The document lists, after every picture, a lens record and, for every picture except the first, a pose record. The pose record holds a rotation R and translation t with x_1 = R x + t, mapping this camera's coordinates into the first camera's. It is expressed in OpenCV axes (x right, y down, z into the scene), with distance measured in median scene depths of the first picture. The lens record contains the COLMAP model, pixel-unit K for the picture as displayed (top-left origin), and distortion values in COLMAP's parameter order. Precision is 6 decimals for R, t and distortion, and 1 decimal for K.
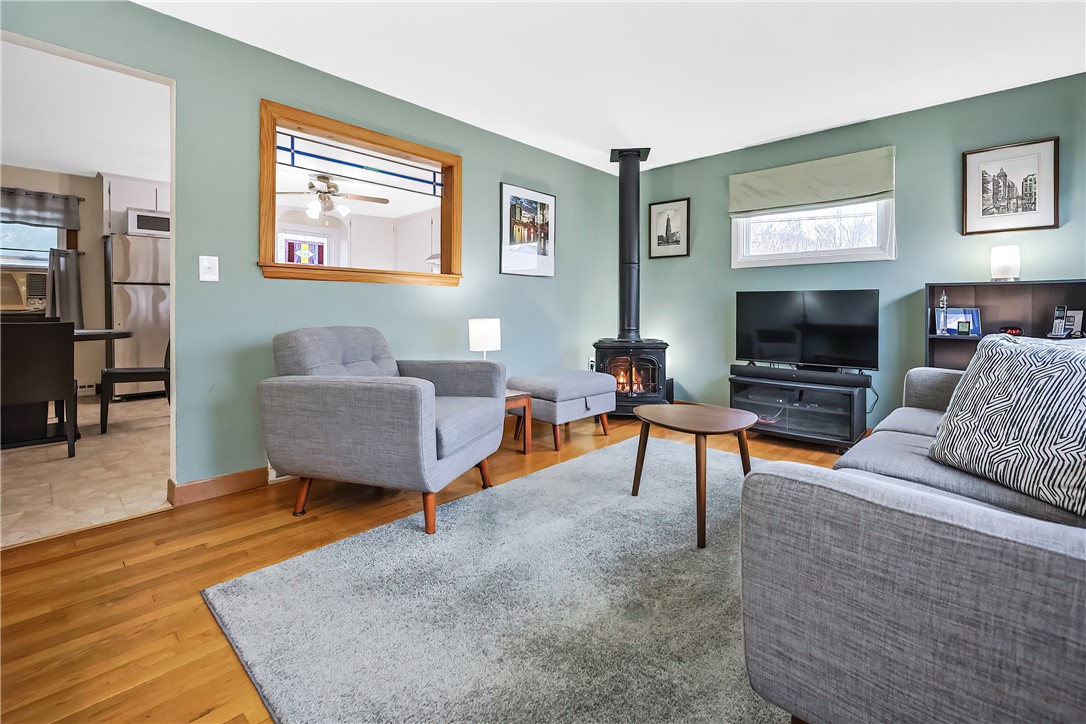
lens RADIAL K [[470.2, 0, 569.5], [0, 470.2, 308.9], [0, 0, 1]] dist [-0.000693, -0.000132]
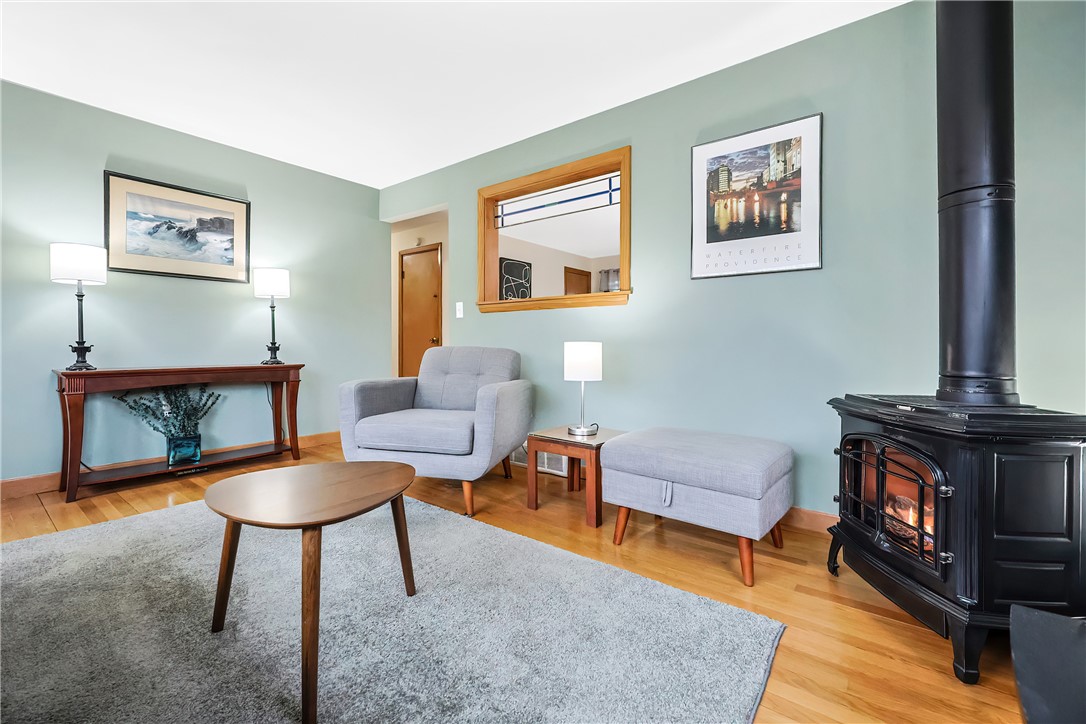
lens RADIAL K [[466.4, 0, 543.0], [0, 466.4, 341.2], [0, 0, 1]] dist [0.000058, -0.000066]
pose [[0.060233, -0.006333, -0.998164, 0.501006], [0.001448, 0.999979, -0.006258, 0.019248], [0.998183, -0.001068, 0.060241, 0.703911]]
